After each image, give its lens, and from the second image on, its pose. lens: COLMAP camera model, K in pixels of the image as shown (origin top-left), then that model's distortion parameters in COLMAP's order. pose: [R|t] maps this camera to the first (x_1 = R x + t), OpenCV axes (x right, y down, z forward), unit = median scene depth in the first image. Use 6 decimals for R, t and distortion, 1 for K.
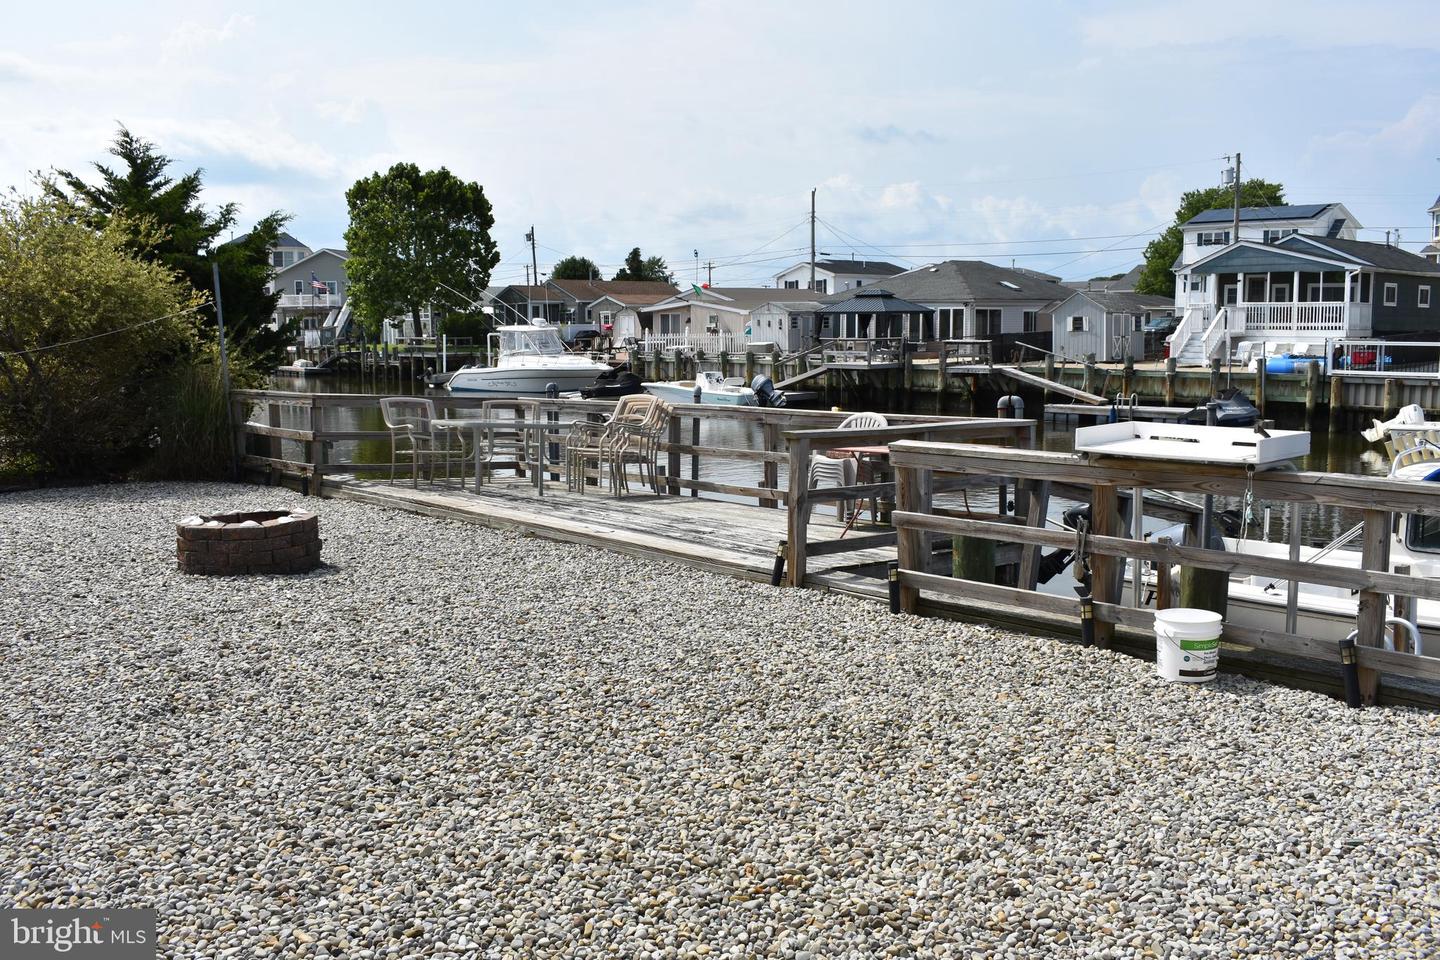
lens RADIAL K [[1267.5, 0, 720.0], [0, 1267.5, 480.0], [0, 0, 1]] dist [-0.086973, 0.013391]
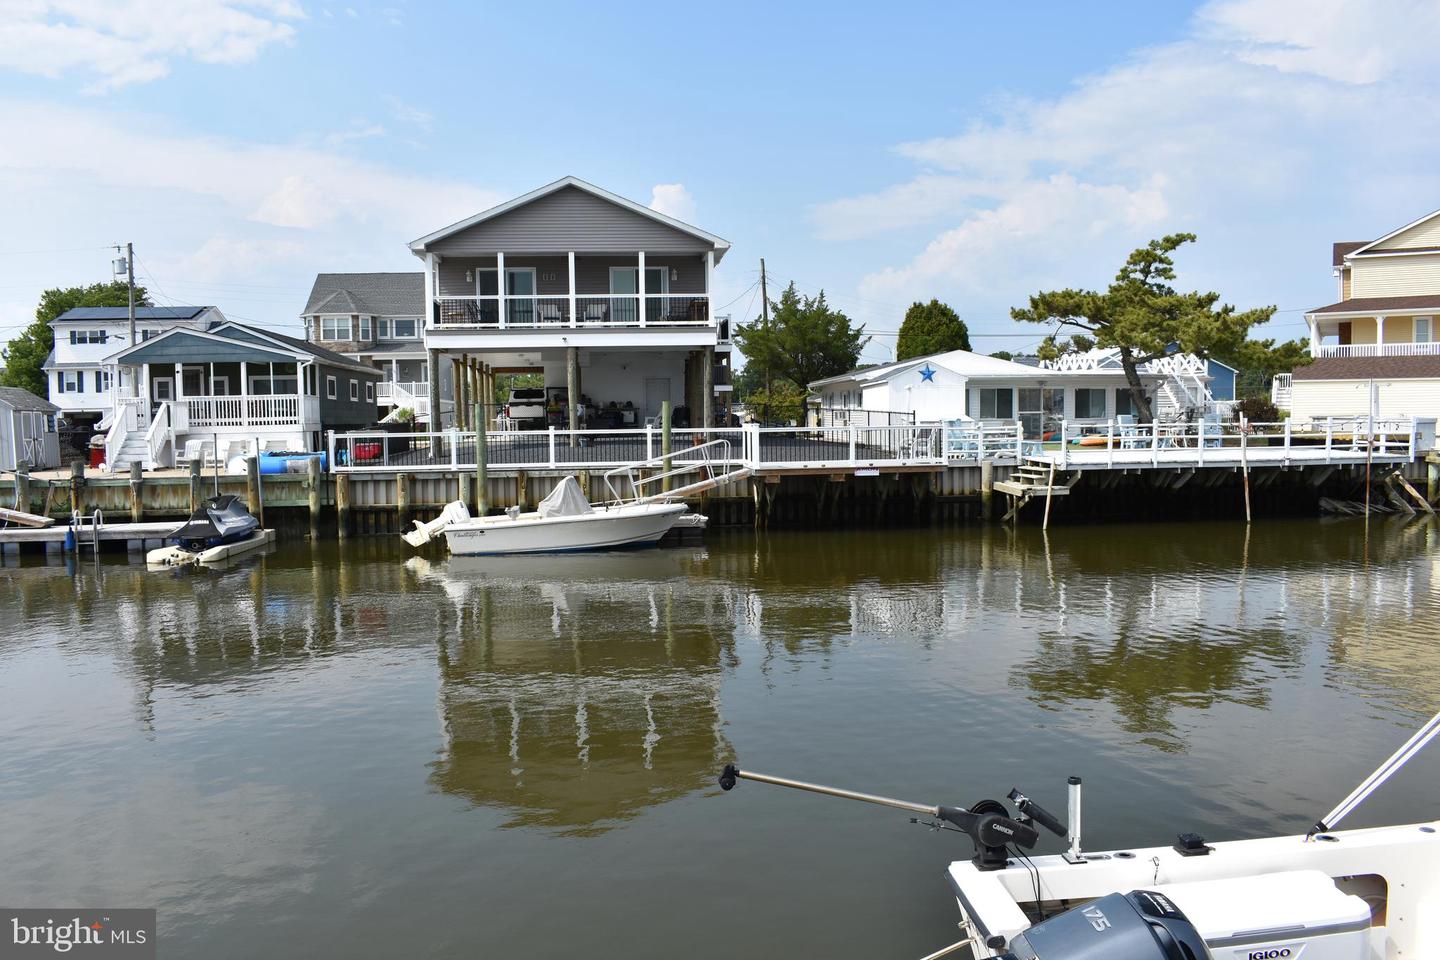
lens RADIAL K [[1113.1, 0, 720.2], [0, 1113.1, 485.6], [0, 0, 1]] dist [-0.098853, 0.017425]
pose [[0.589262, -0.052391, 0.806242, 0.018931], [0.109647, 0.993849, -0.015557, -0.027756], [-0.800467, 0.097569, 0.591382, 0.266148]]
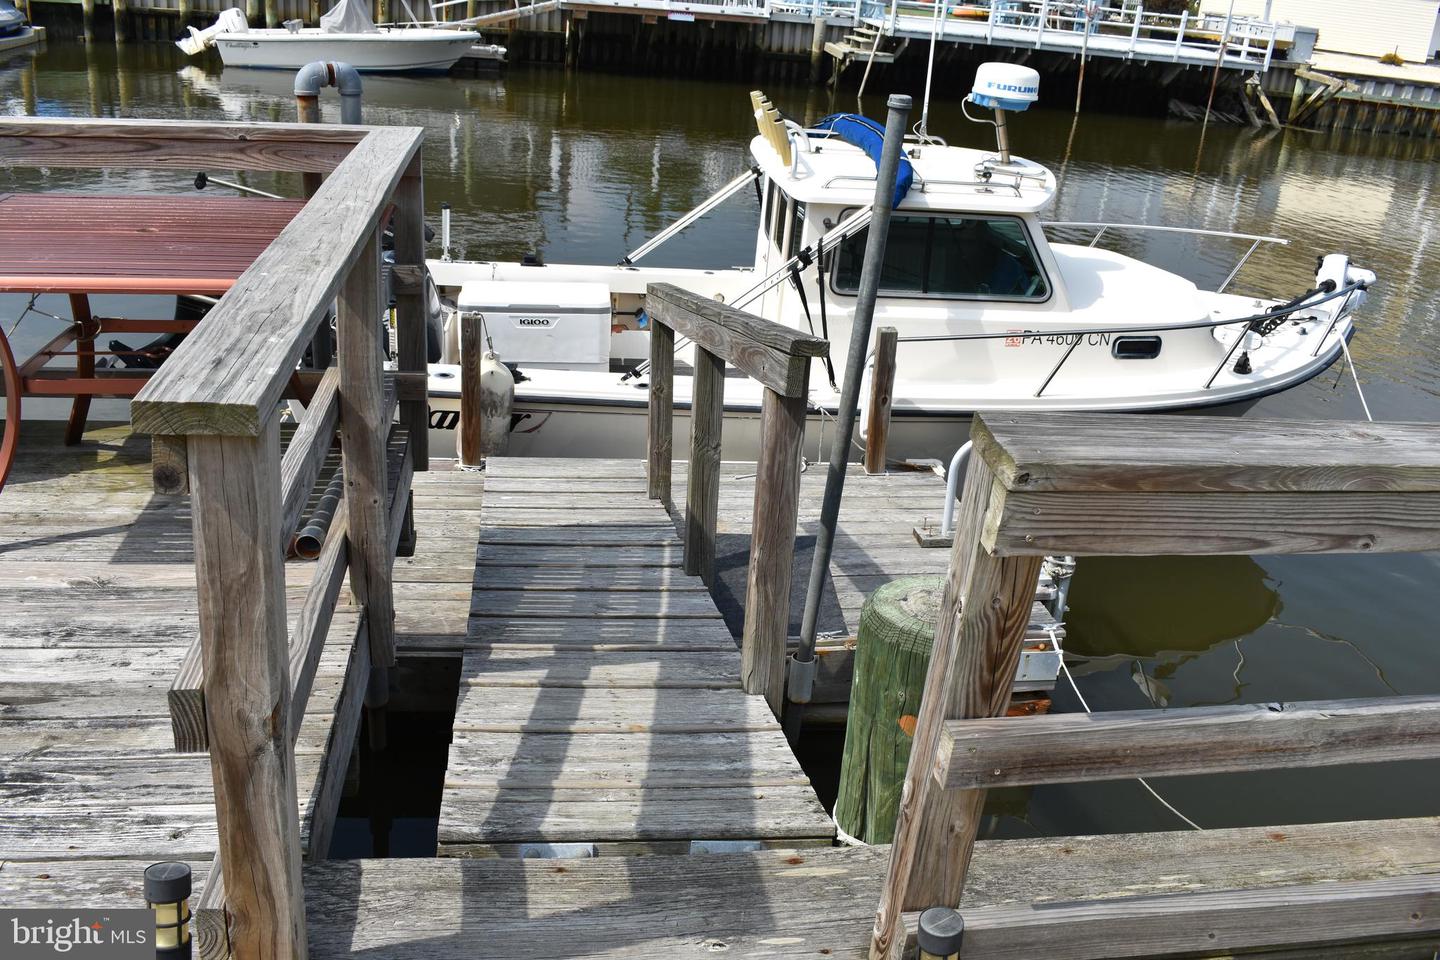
lens RADIAL K [[1267.5, 0, 720.0], [0, 1267.5, 480.0], [0, 0, 1]] dist [-0.086973, 0.013391]
pose [[0.546892, -0.277561, 0.789854, -0.012025], [0.014560, 0.946454, 0.322510, -0.016875], [-0.837076, -0.164878, 0.521650, 0.160749]]
